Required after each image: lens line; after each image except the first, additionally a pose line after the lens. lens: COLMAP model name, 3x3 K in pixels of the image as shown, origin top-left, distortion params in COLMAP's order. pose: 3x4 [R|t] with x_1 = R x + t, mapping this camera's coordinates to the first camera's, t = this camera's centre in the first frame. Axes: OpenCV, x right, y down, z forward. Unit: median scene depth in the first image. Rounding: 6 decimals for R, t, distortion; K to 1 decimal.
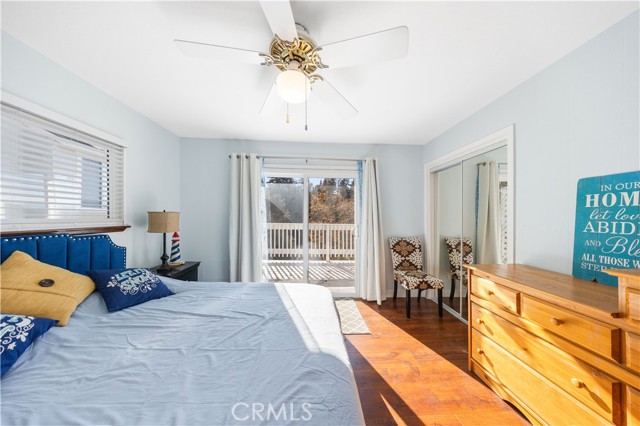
lens RADIAL K [[191.7, 0, 318.6], [0, 191.7, 217.0], [0, 0, 1]] dist [-0.002507, -0.000069]
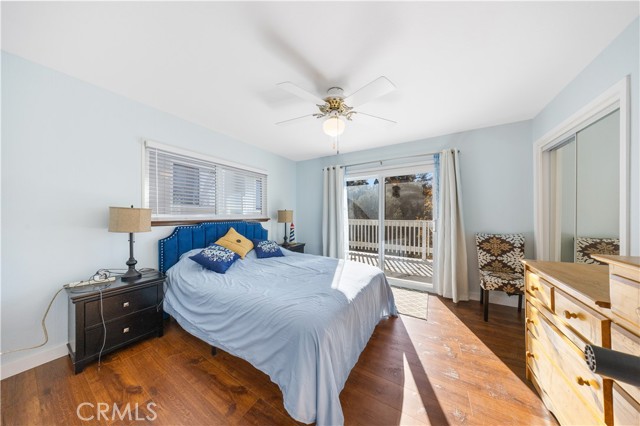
lens RADIAL K [[189.8, 0, 320.3], [0, 189.8, 214.1], [0, 0, 1]] dist [-0.000145, -0.000065]
pose [[0.832273, -0.014851, -0.554166, 0.368814], [0.007868, 0.999857, -0.014978, 0.034485], [0.554309, 0.008105, 0.832271, -0.202116]]
